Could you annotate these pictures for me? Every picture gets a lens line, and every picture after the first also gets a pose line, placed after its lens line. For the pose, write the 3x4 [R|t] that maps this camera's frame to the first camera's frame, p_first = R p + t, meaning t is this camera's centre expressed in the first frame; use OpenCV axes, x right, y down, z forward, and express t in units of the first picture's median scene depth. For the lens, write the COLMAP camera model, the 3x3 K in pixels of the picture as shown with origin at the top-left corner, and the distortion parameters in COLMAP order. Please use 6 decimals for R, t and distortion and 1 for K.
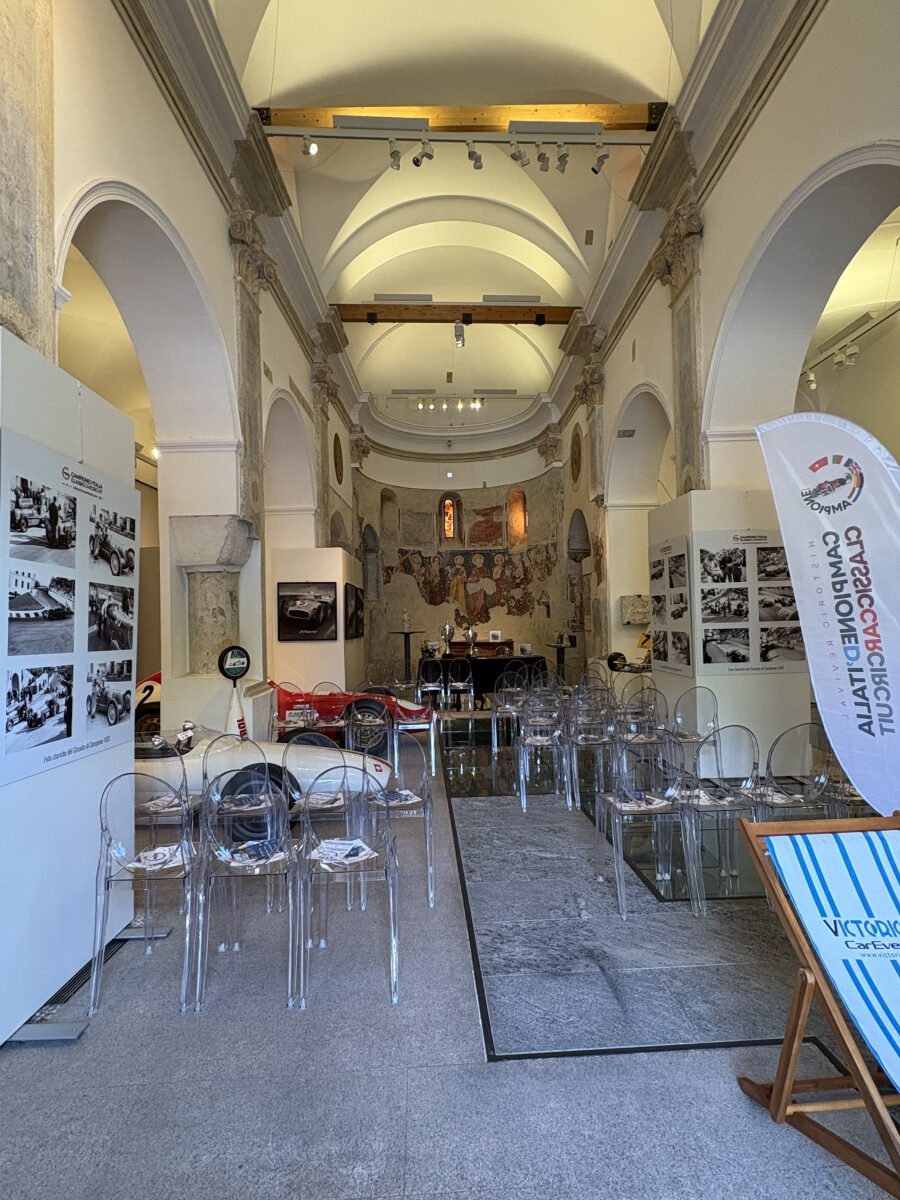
lens RADIAL K [[649.0, 0, 455.7], [0, 649.0, 593.6], [0, 0, 1]] dist [-0.000852, -0.000023]
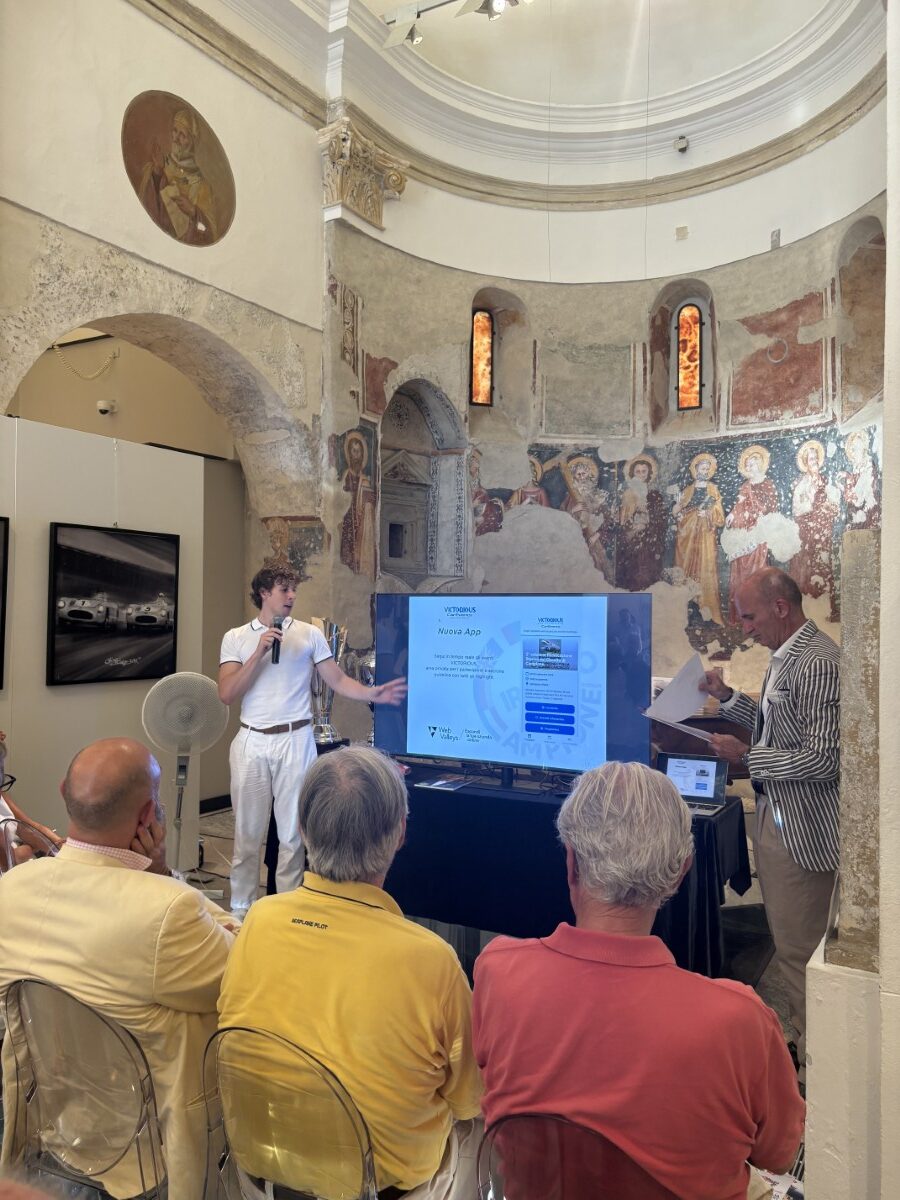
lens RADIAL K [[936.8, 0, 455.4], [0, 936.8, 601.8], [0, 0, 1]] dist [0.020597, -0.016894]
pose [[0.843839, 0.019333, -0.536248, 0.173214], [-0.004324, 0.999563, 0.029232, 0.009160], [0.536579, -0.022348, 0.843554, 0.489763]]
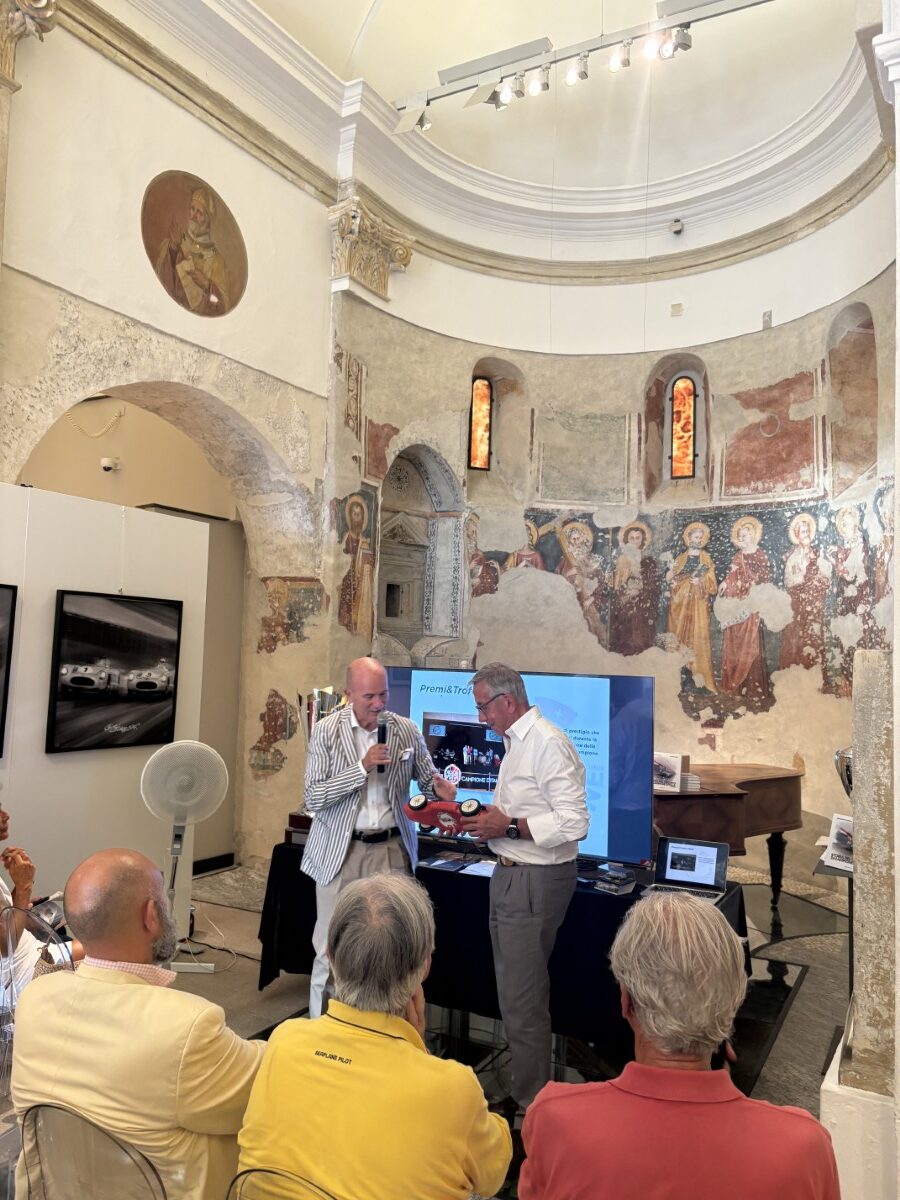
lens RADIAL K [[936.8, 0, 451.9], [0, 936.8, 582.9], [0, 0, 1]] dist [0.020597, -0.016894]
pose [[0.850974, 0.003996, -0.525193, 0.169225], [-0.024949, 0.999150, -0.032822, -0.003558], [0.524616, 0.041033, 0.850350, 0.482564]]
